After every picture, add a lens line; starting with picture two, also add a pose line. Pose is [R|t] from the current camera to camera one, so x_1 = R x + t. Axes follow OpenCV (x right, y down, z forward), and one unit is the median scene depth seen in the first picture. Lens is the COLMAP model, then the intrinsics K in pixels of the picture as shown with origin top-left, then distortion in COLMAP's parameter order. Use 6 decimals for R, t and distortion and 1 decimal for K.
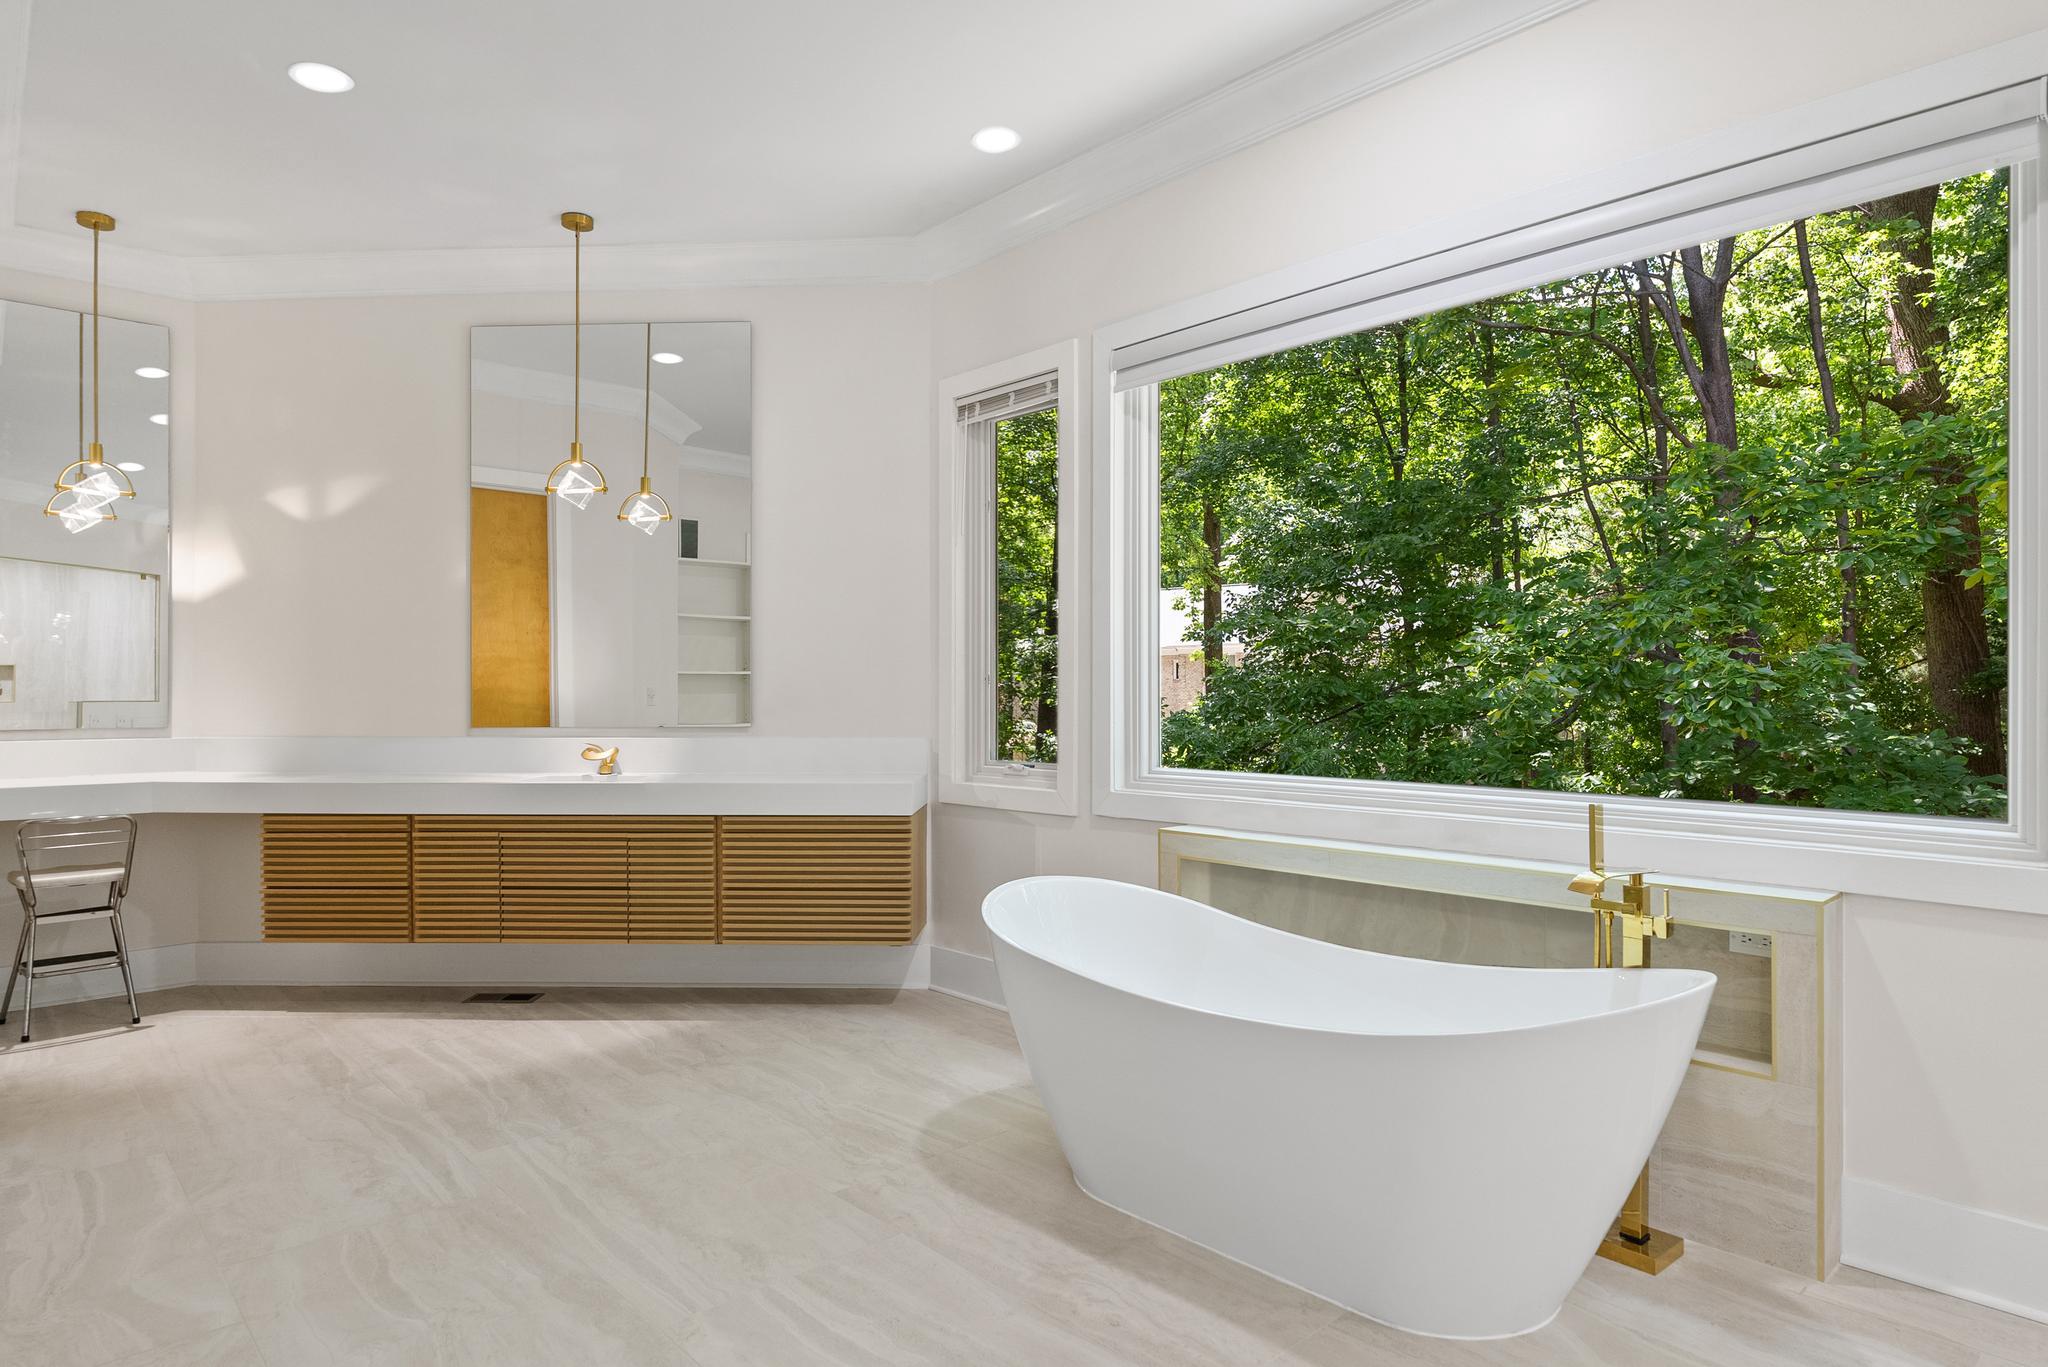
lens RADIAL K [[1186.3, 0, 1024.0], [0, 1186.3, 683.5], [0, 0, 1]] dist [-0.006330, -0.000761]
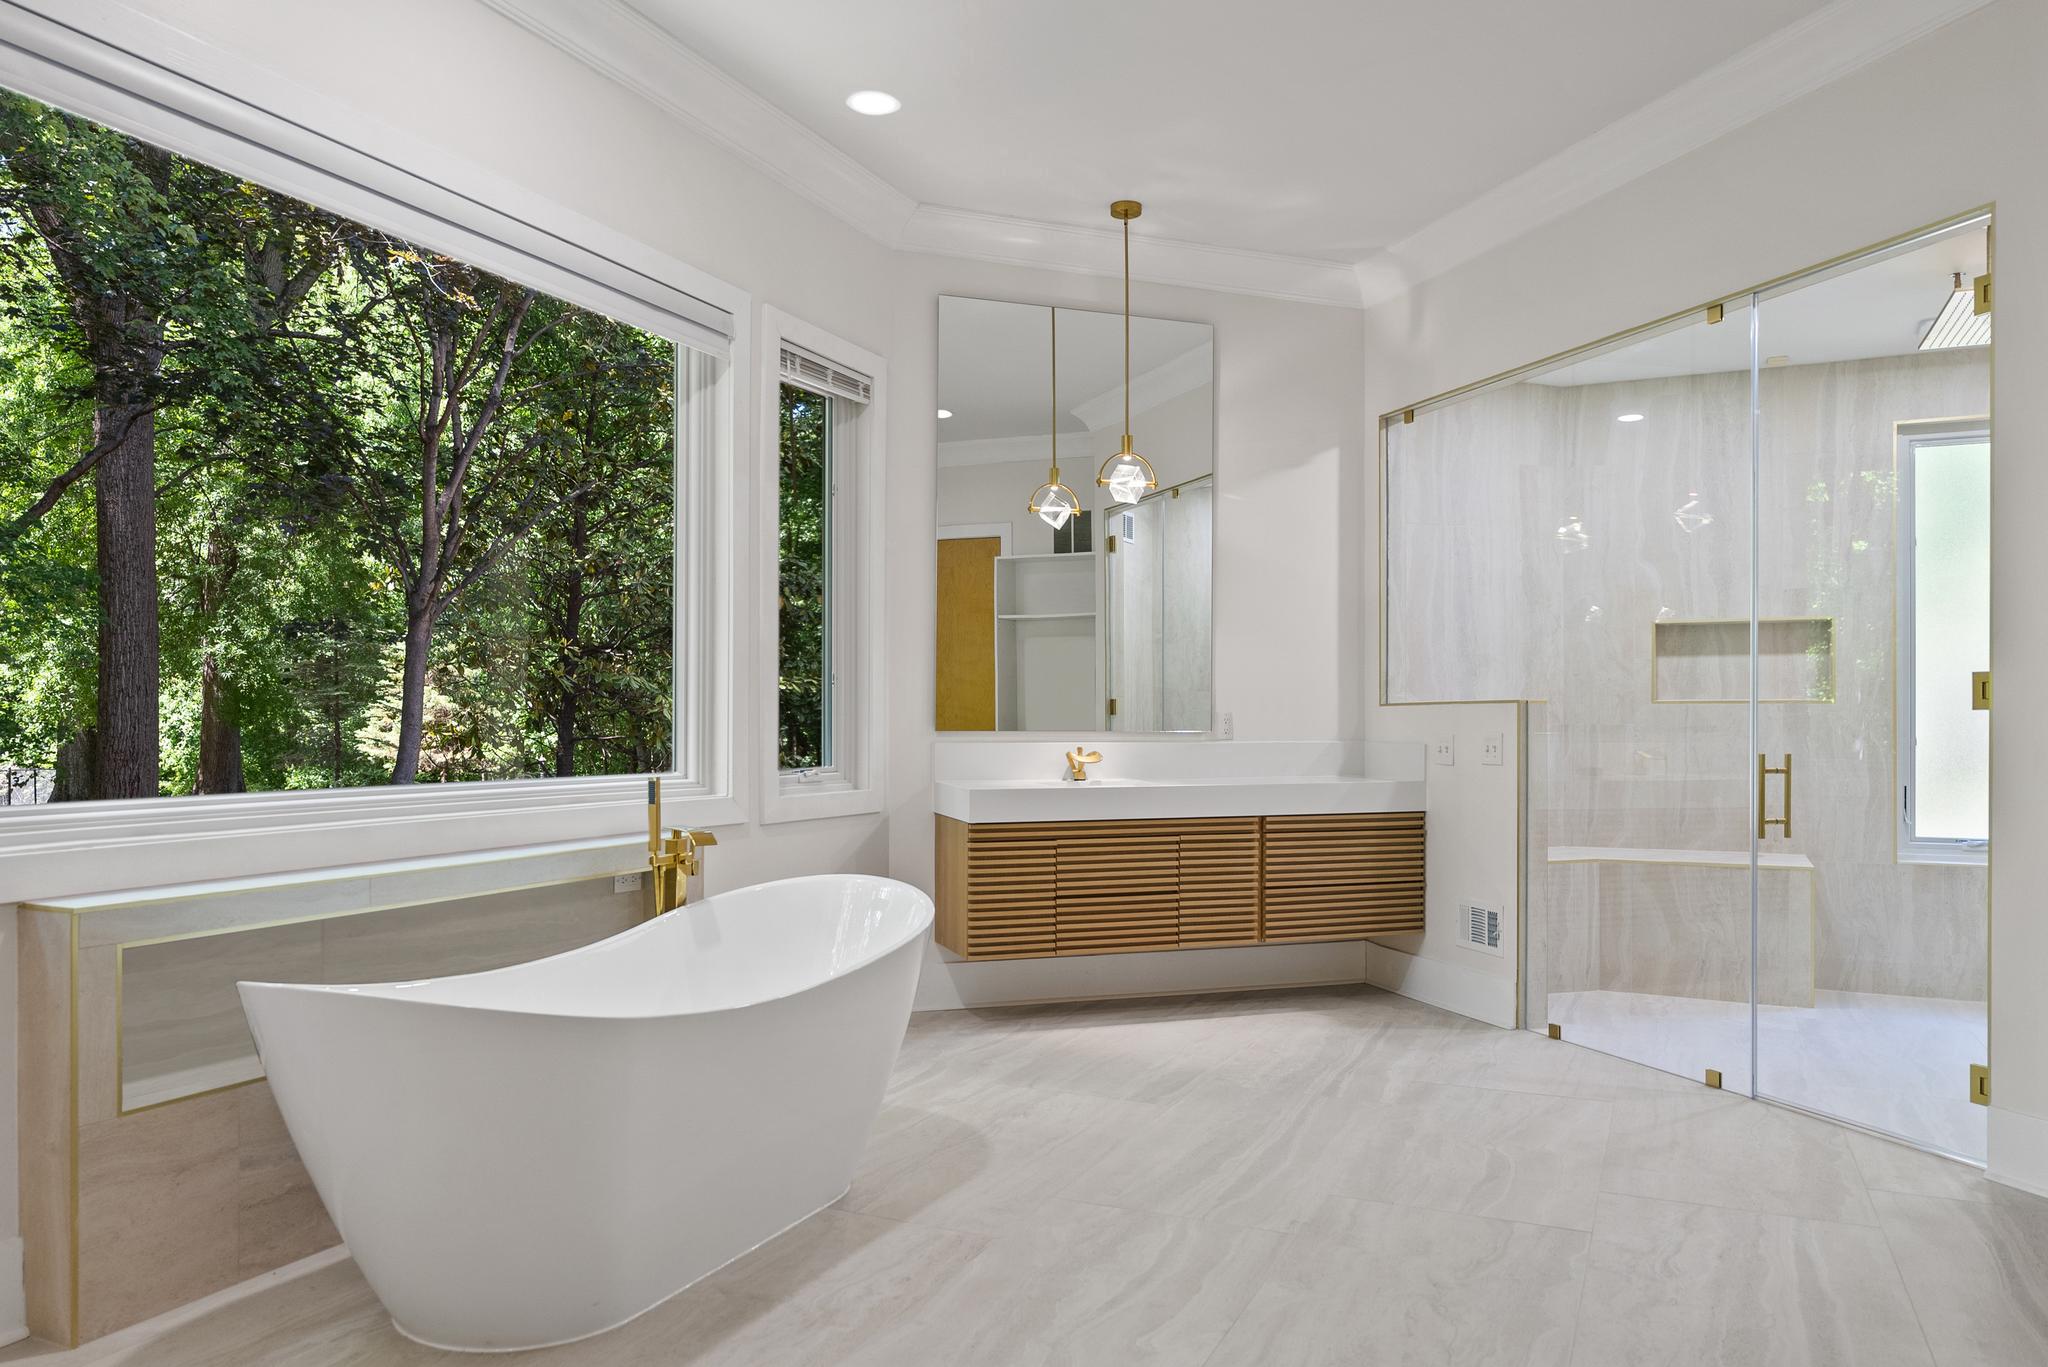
lens RADIAL K [[1436.3, 0, 1025.6], [0, 1436.3, 718.1], [0, 0, 1]] dist [0.005541, 0.000070]
pose [[-0.389994, 0.000033, 0.920818, -0.709800], [-0.004420, 0.999988, -0.001908, 0.032235], [-0.920807, -0.004814, -0.389989, 0.882808]]
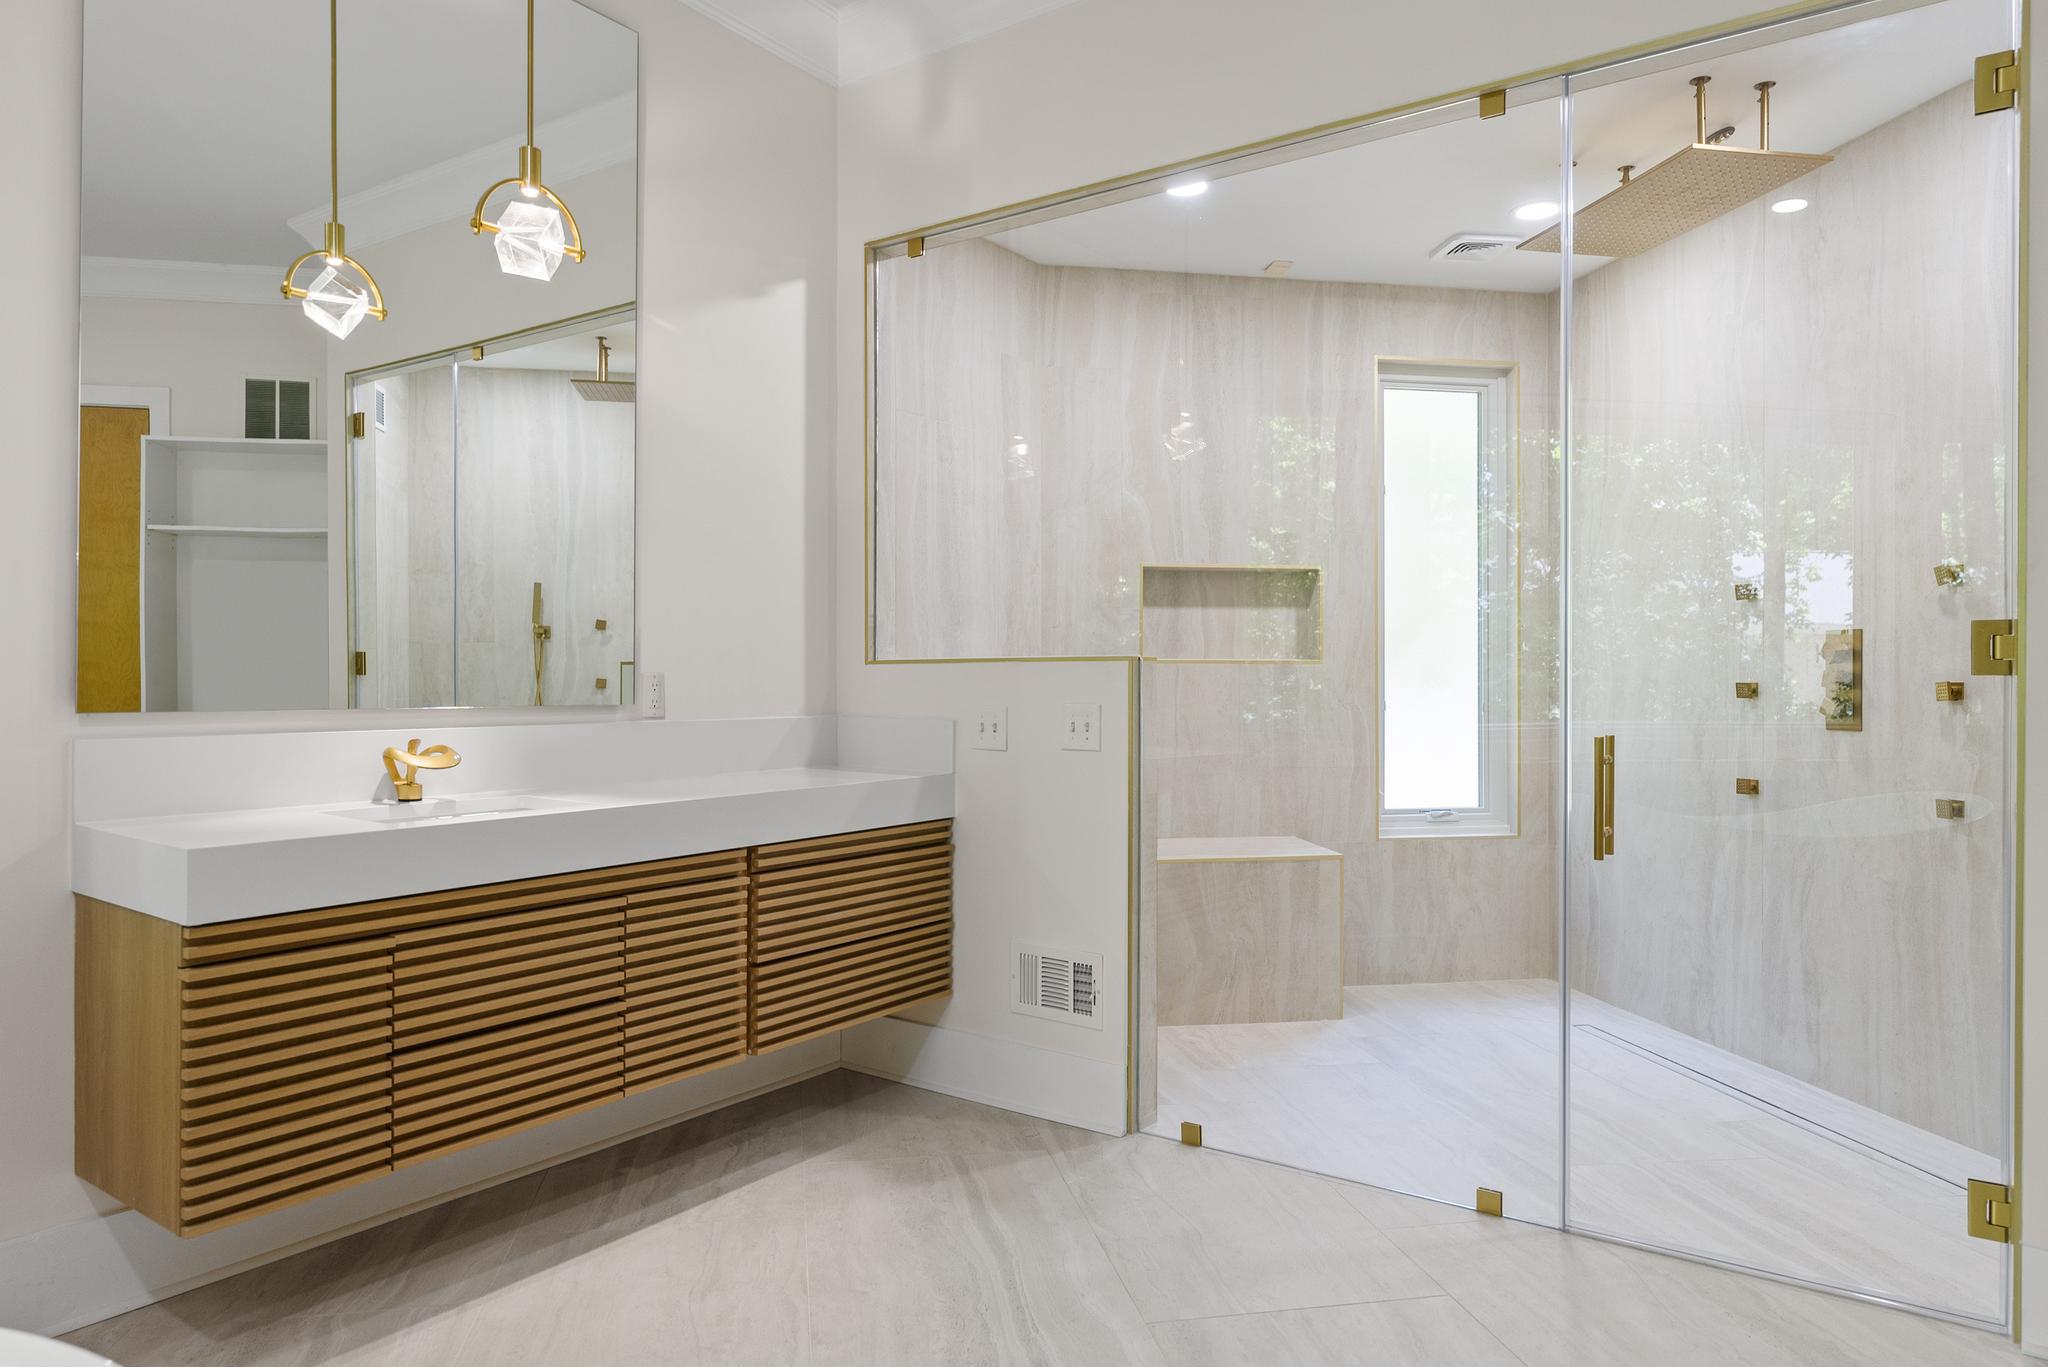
lens RADIAL K [[1293.7, 0, 1025.5], [0, 1293.7, 674.7], [0, 0, 1]] dist [-0.004622, 0.000652]
pose [[-0.848353, 0.000542, 0.529431, 0.009472], [-0.003017, 0.999978, -0.005856, 0.027290], [-0.529423, -0.006565, -0.848332, 0.663628]]
